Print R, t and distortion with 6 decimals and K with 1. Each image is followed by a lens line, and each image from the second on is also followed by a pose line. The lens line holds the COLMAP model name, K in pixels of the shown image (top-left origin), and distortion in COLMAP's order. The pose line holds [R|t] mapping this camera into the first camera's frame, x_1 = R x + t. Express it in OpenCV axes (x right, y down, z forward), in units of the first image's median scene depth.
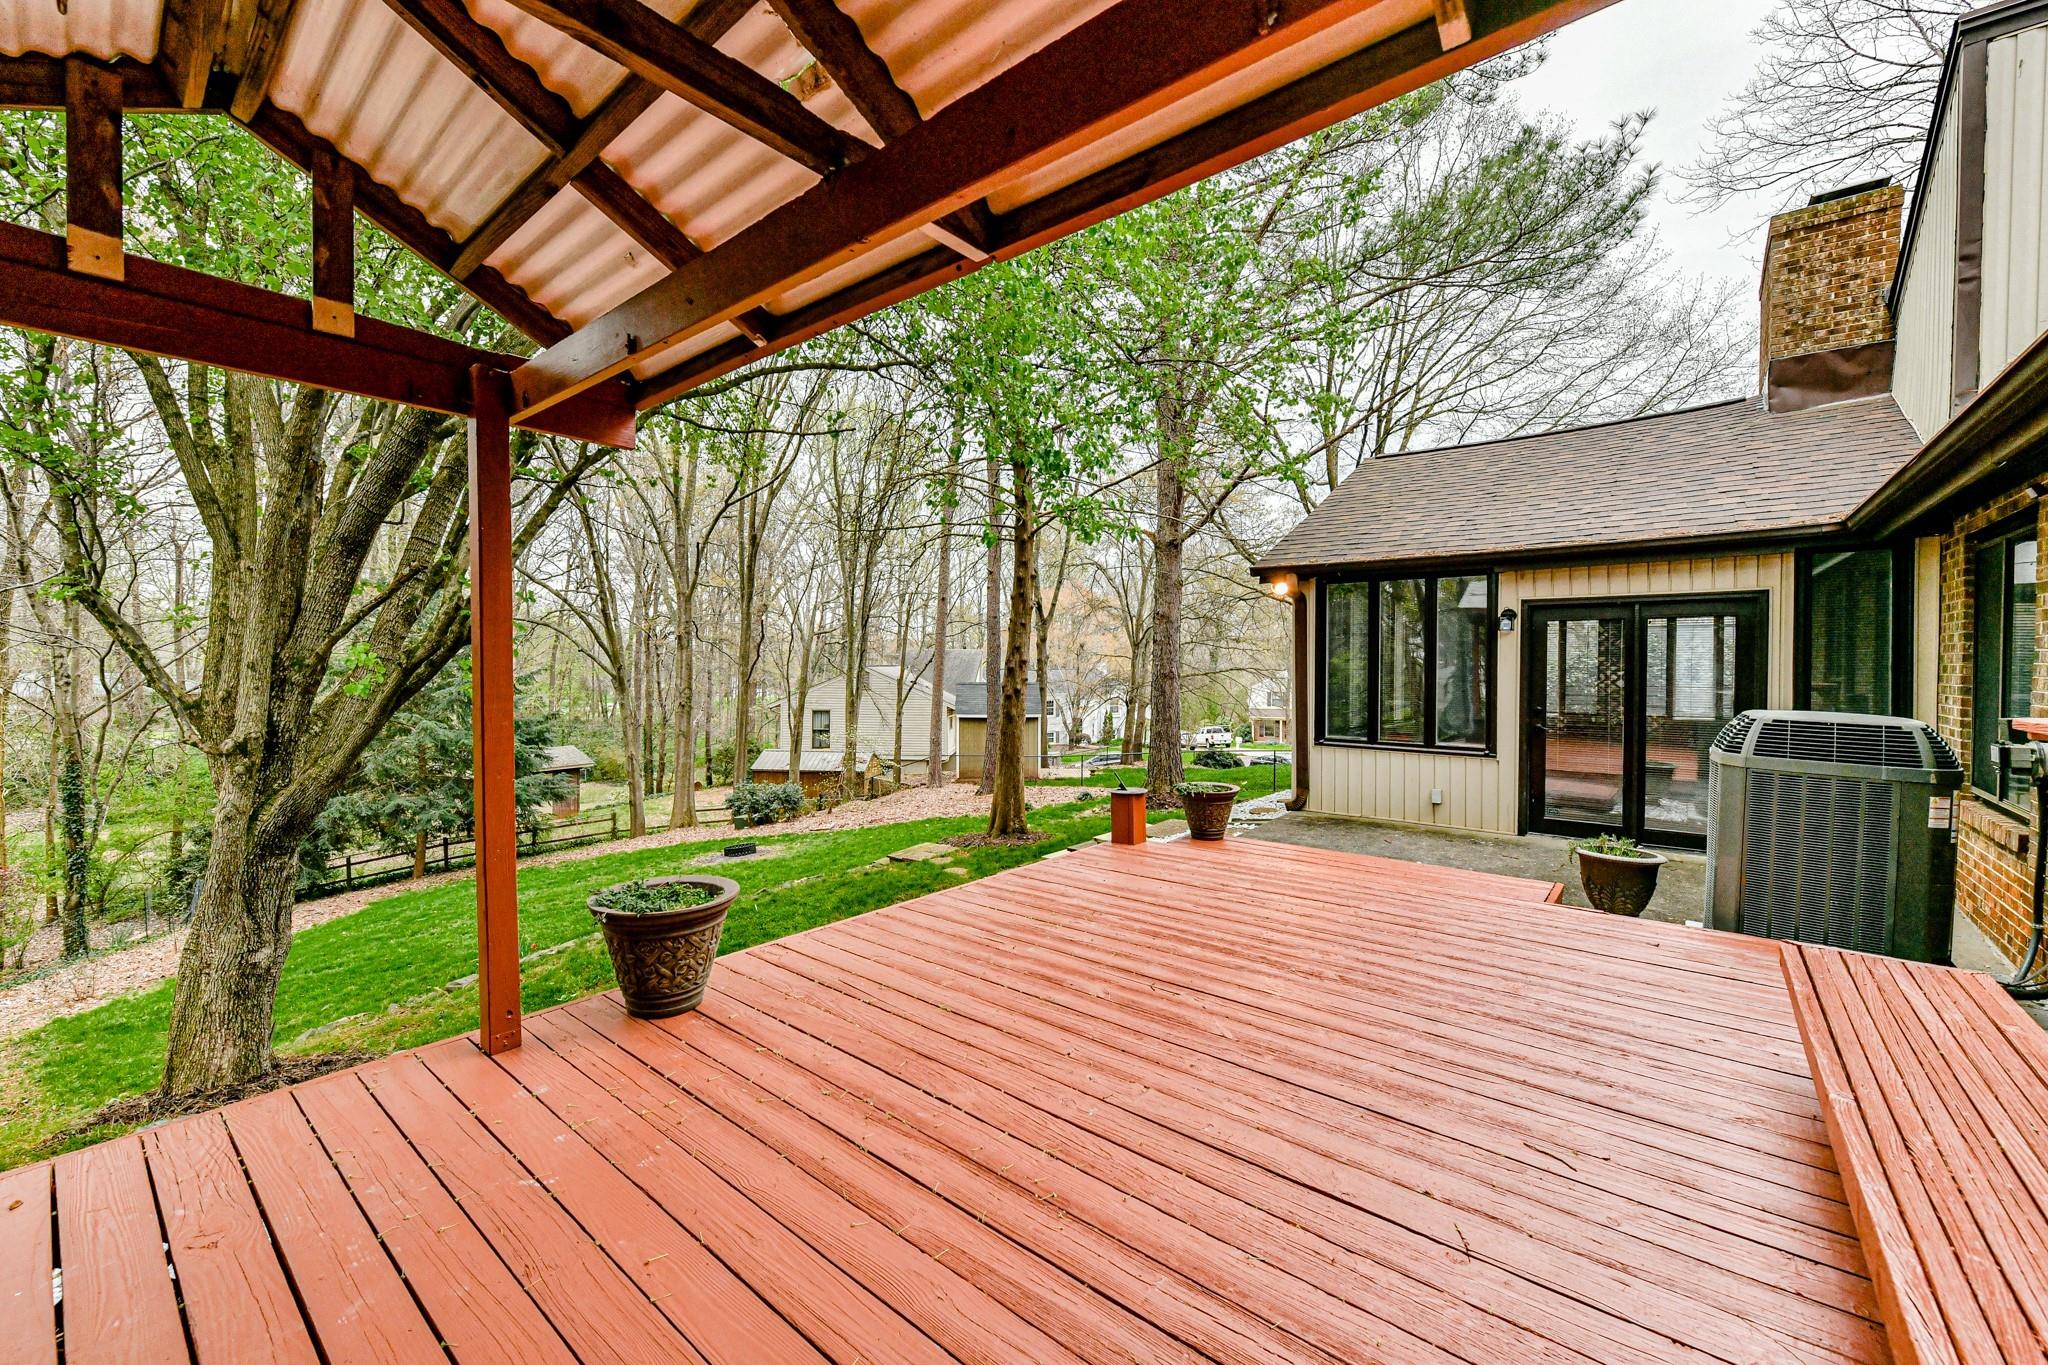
lens RADIAL K [[811.5, 0, 1015.2], [0, 811.5, 674.9], [0, 0, 1]] dist [0.008467, -0.000378]
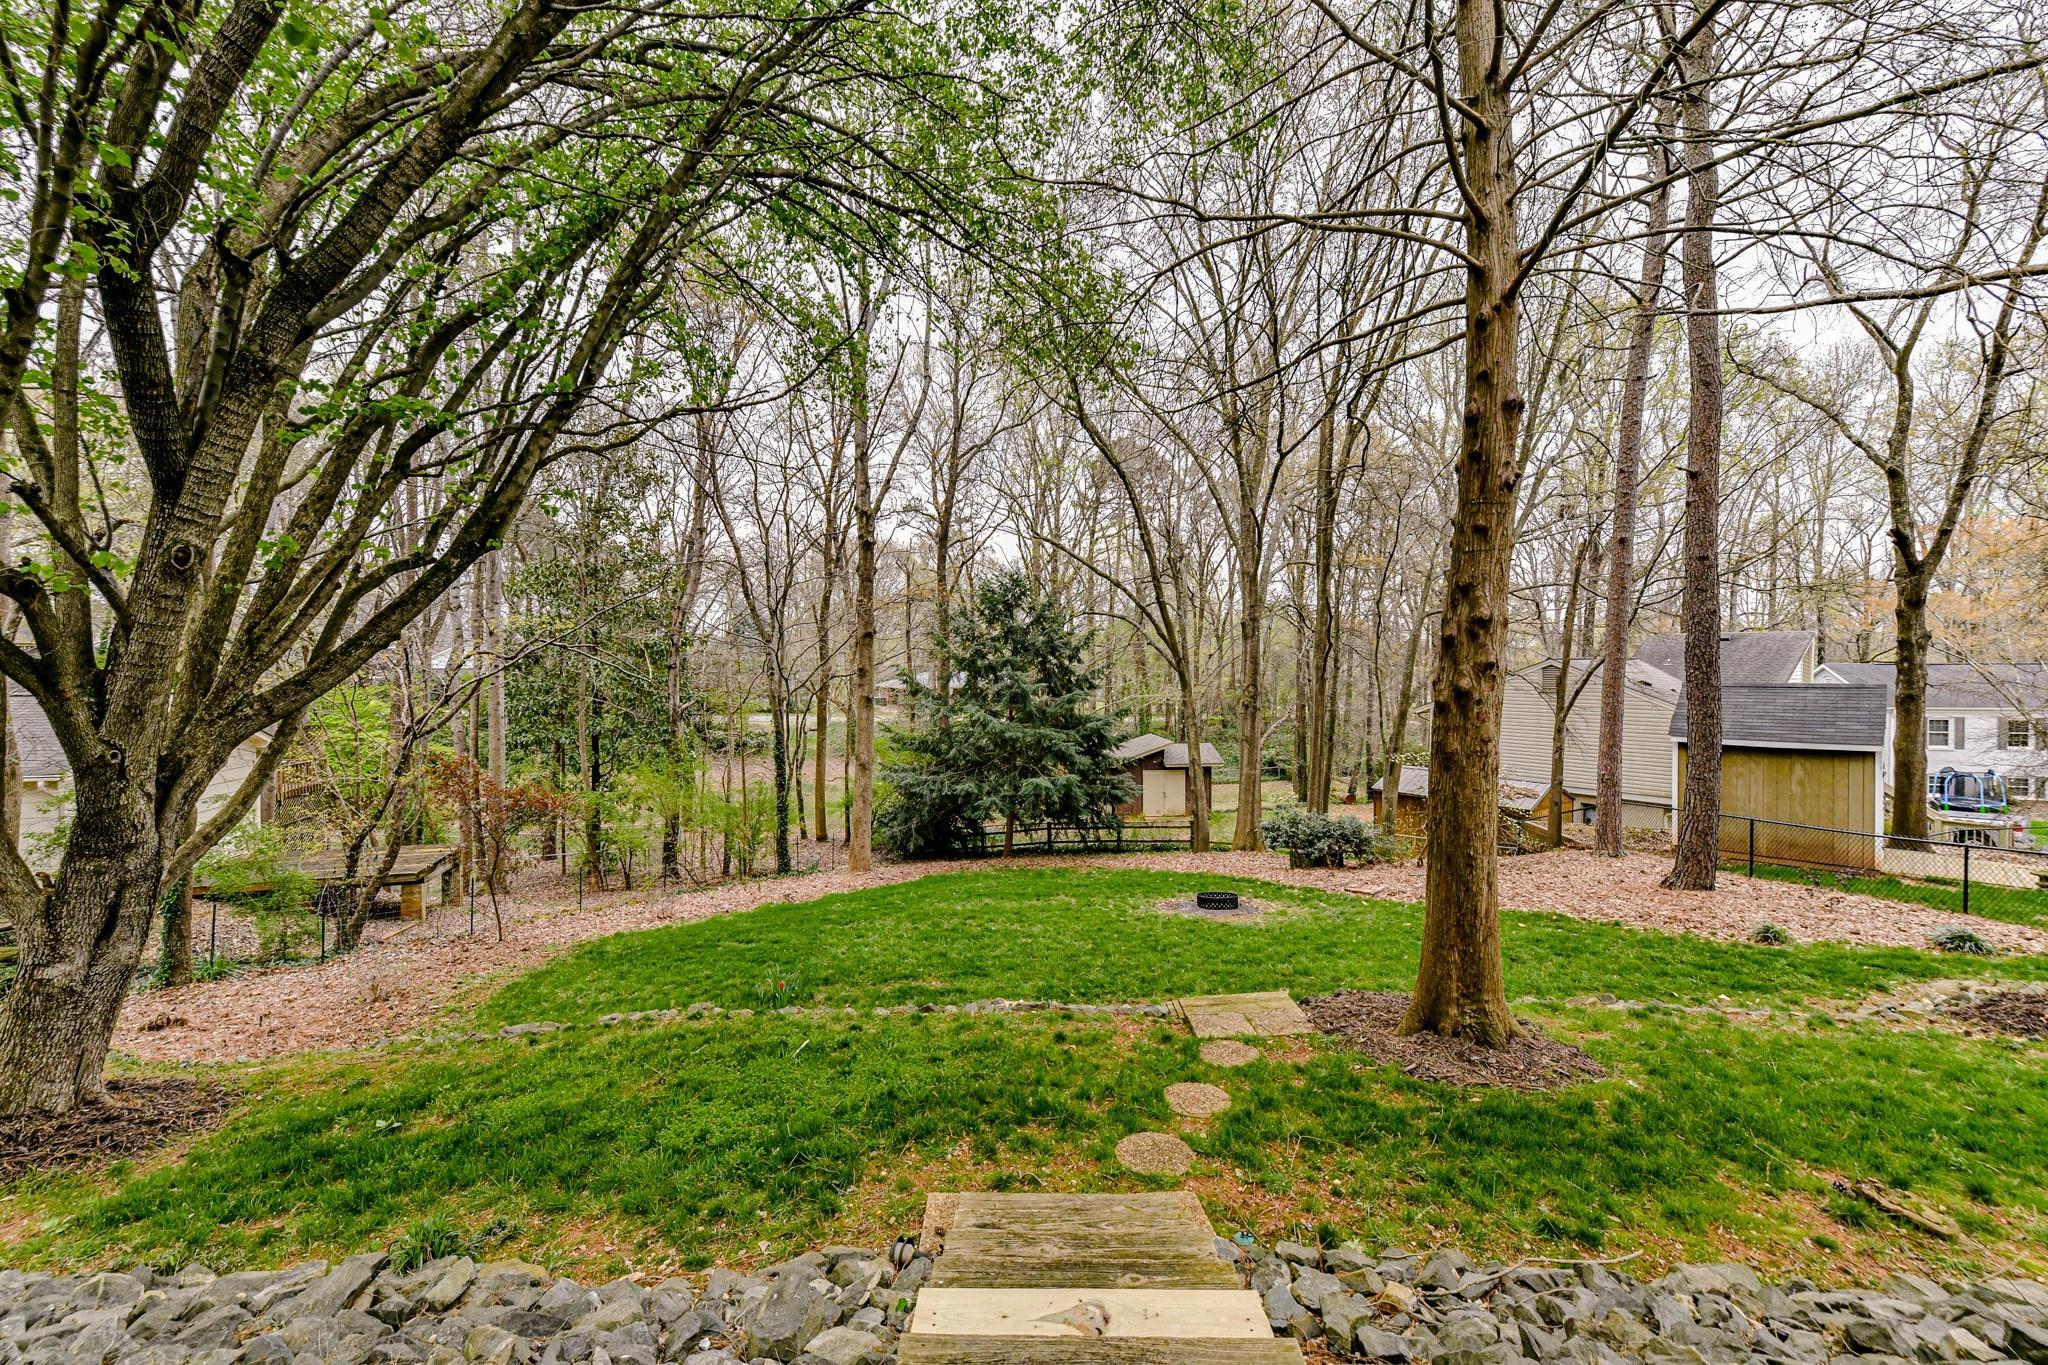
lens RADIAL K [[811.5, 0, 1015.2], [0, 811.5, 674.9], [0, 0, 1]] dist [0.008467, -0.000378]
pose [[0.639364, 0.003985, -0.768894, 0.085812], [-0.004721, 0.999988, 0.001258, 0.005407], [0.768890, 0.002826, 0.639375, 0.275812]]
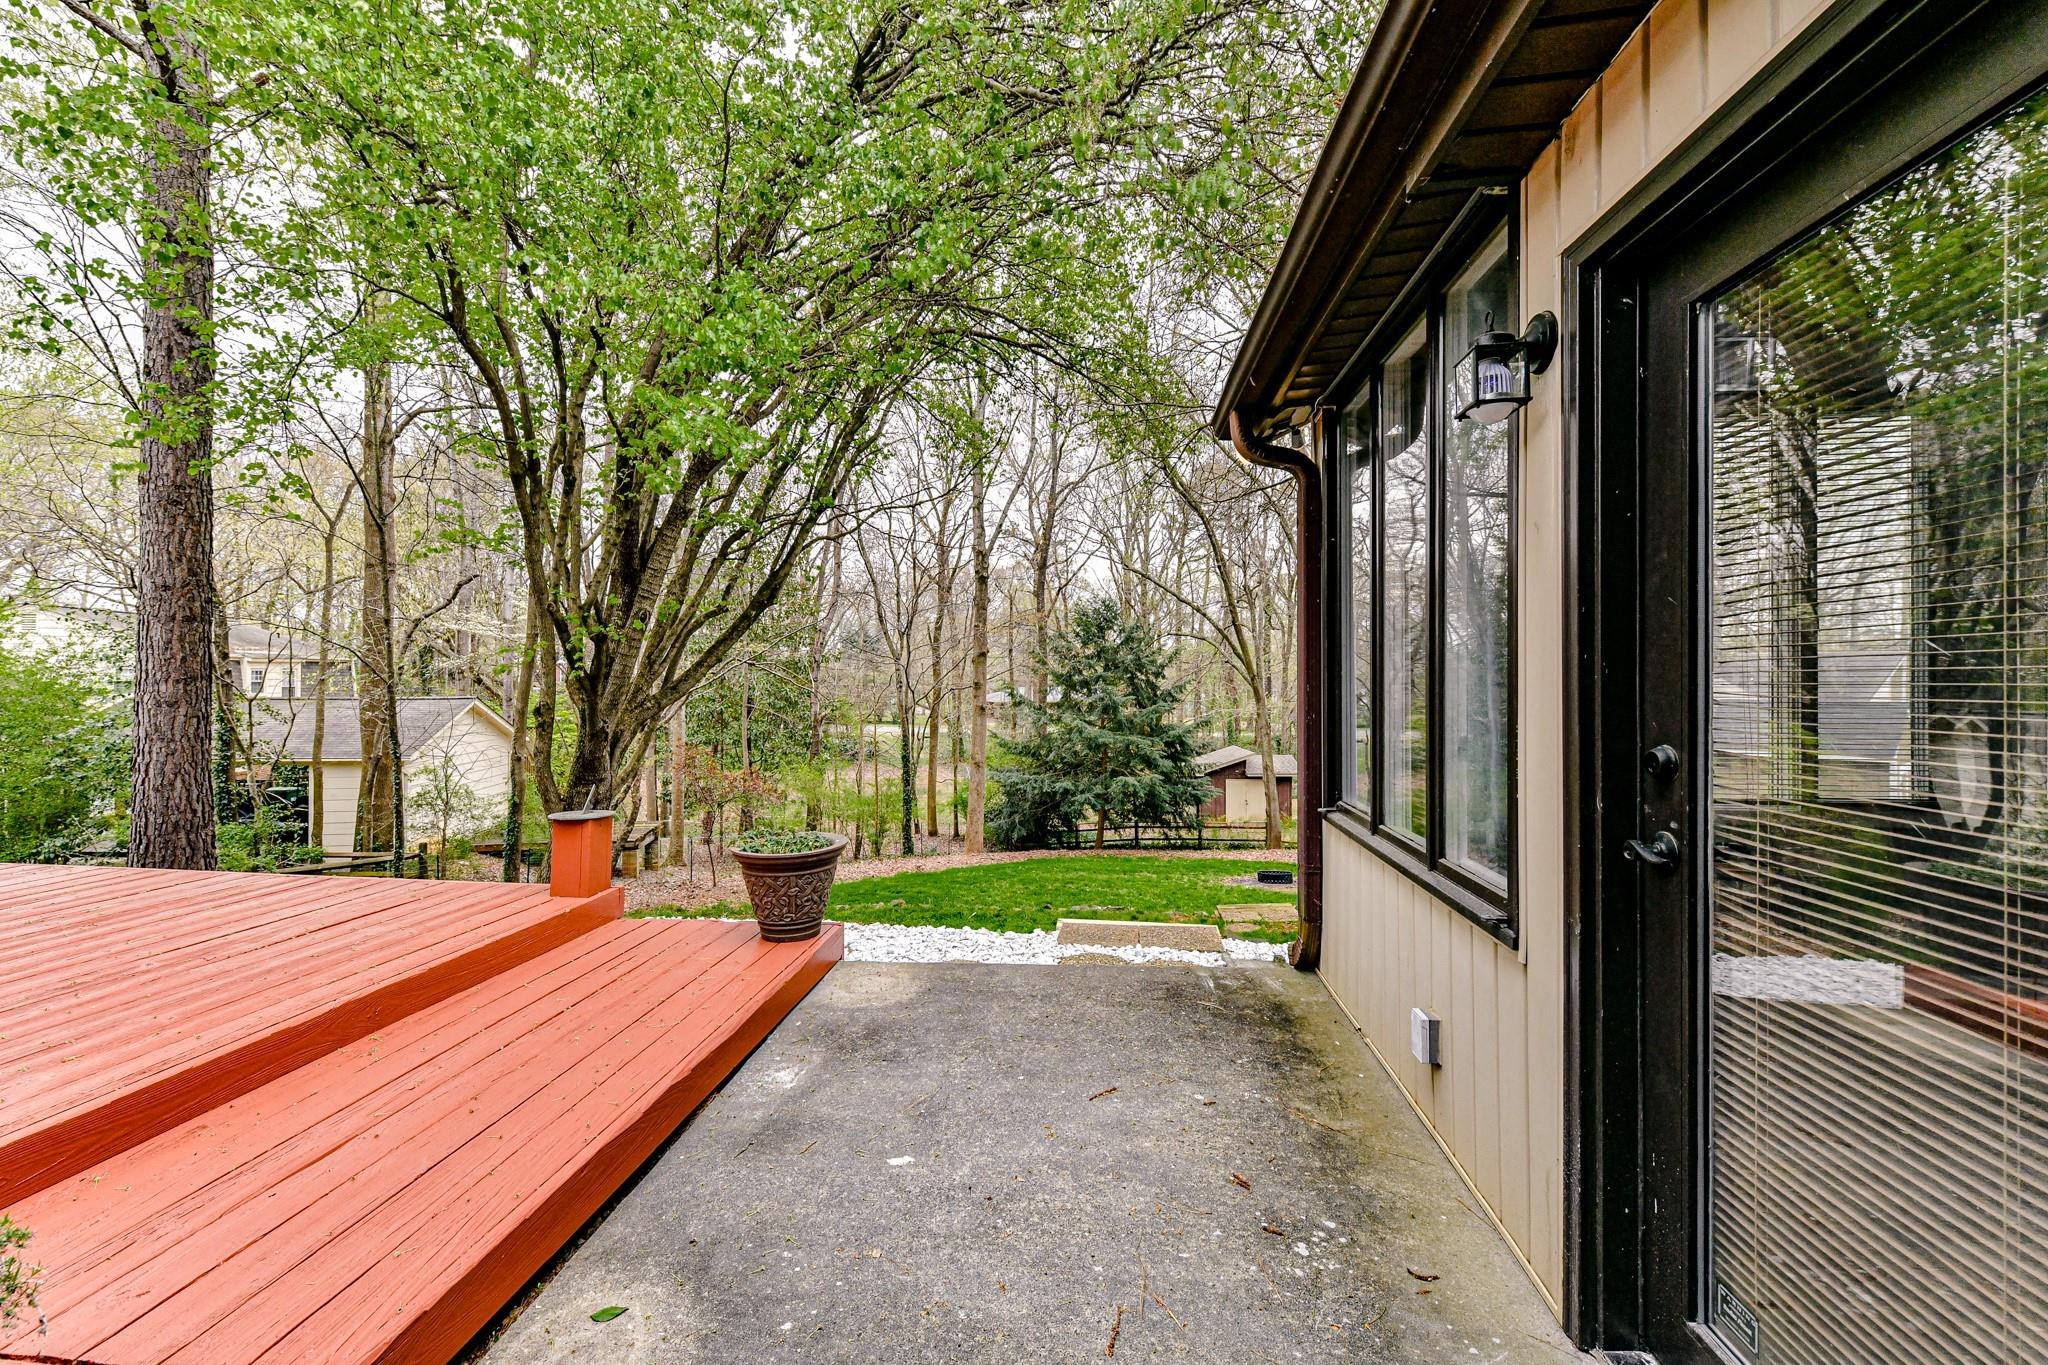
lens RADIAL K [[811.5, 0, 1015.2], [0, 811.5, 674.9], [0, 0, 1]] dist [0.008467, -0.000378]
pose [[0.549191, -0.007610, -0.835662, 0.187583], [-0.011500, 0.999795, -0.016662, 0.007209], [0.835618, 0.018760, 0.548991, 0.191400]]
